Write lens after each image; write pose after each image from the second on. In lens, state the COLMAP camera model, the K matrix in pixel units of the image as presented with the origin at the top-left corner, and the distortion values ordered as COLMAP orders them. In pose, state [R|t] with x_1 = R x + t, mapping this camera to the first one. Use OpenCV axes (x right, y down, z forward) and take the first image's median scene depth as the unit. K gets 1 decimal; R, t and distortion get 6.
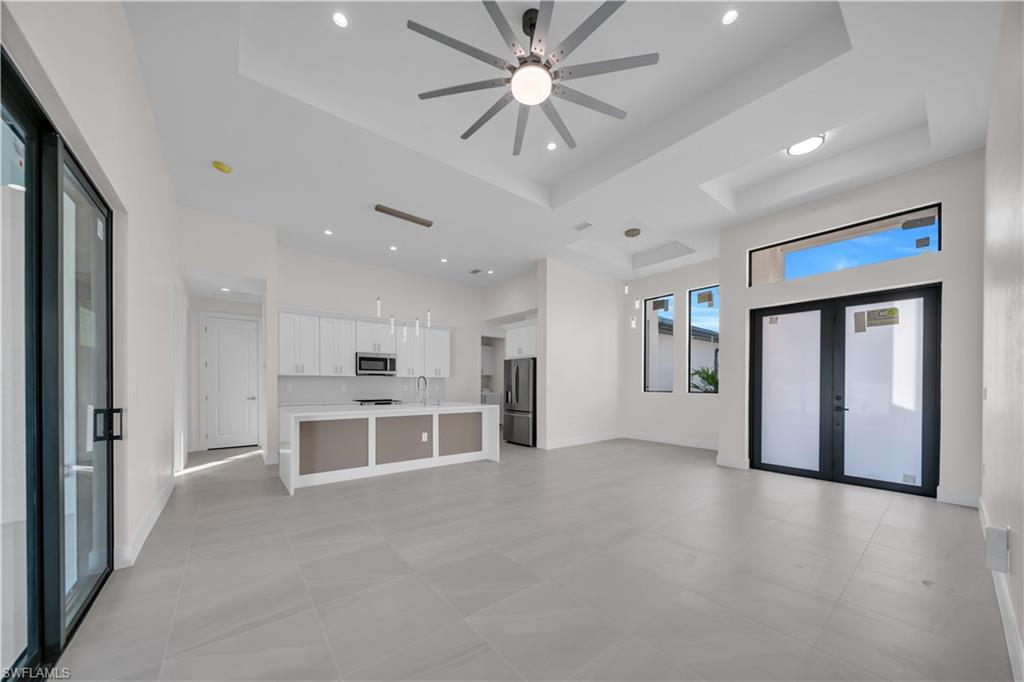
lens RADIAL K [[354.4, 0, 511.6], [0, 354.4, 387.1], [0, 0, 1]] dist [-0.003783, -0.000381]
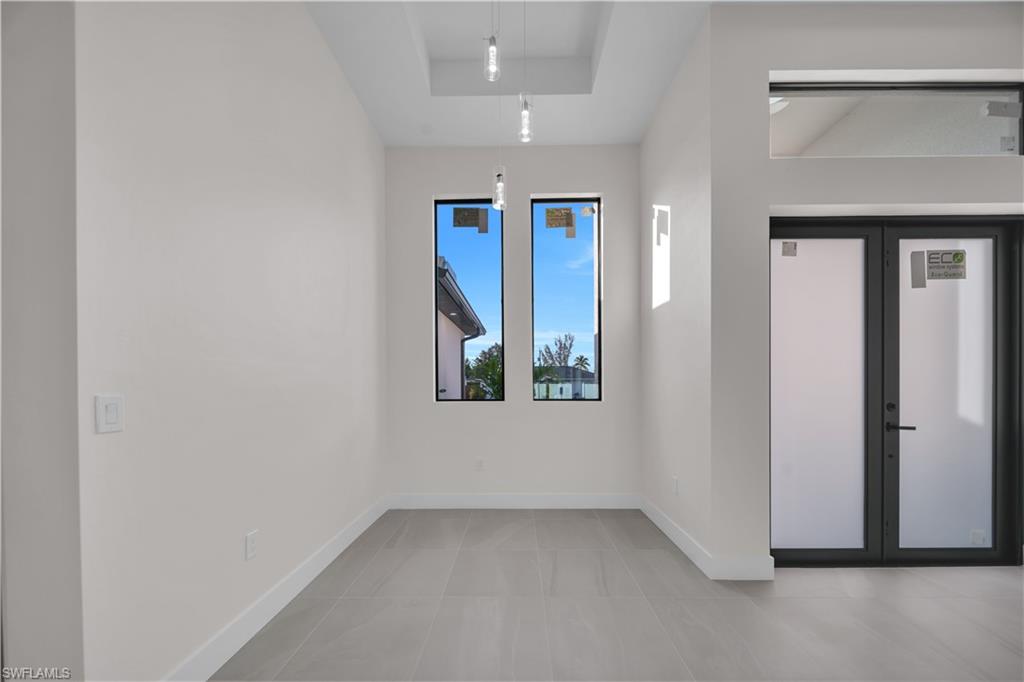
lens RADIAL K [[354.4, 0, 514.8], [0, 354.4, 388.8], [0, 0, 1]] dist [-0.003783, -0.000381]
pose [[0.631812, -0.012850, 0.775015, 0.110297], [0.014348, 0.999885, 0.004882, -0.005725], [-0.774989, 0.008036, 0.631924, 0.826354]]
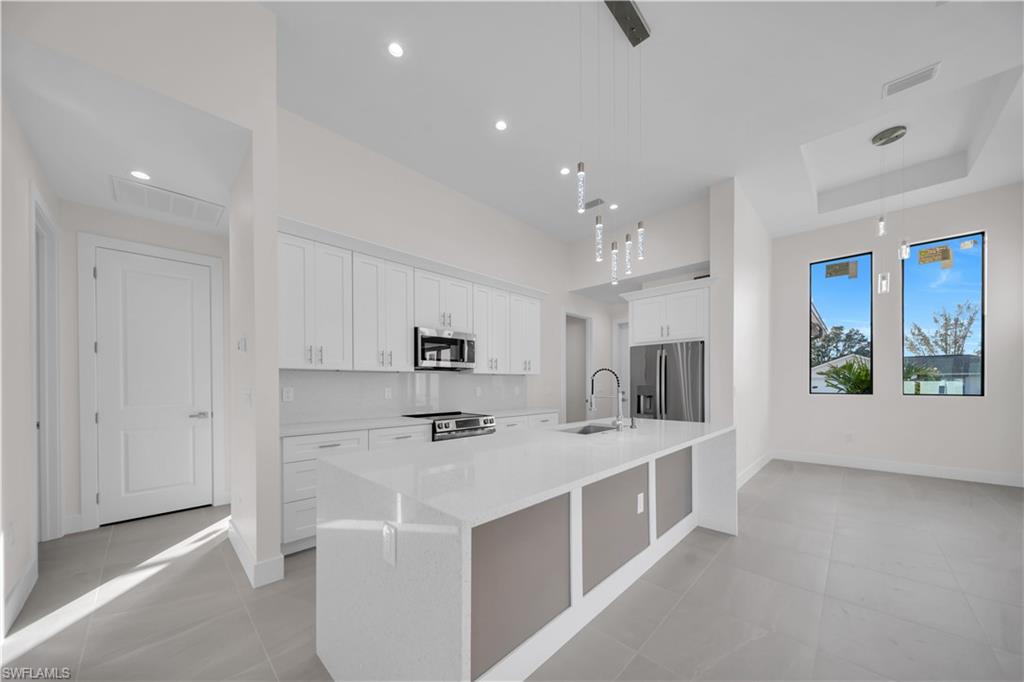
lens RADIAL K [[354.4, 0, 511.6], [0, 354.4, 387.2], [0, 0, 1]] dist [-0.003783, -0.000381]
pose [[0.992272, -0.007629, 0.123850, -0.393876], [0.007645, 0.999971, 0.000345, -0.006785], [-0.123849, 0.000605, 0.992301, 0.490742]]
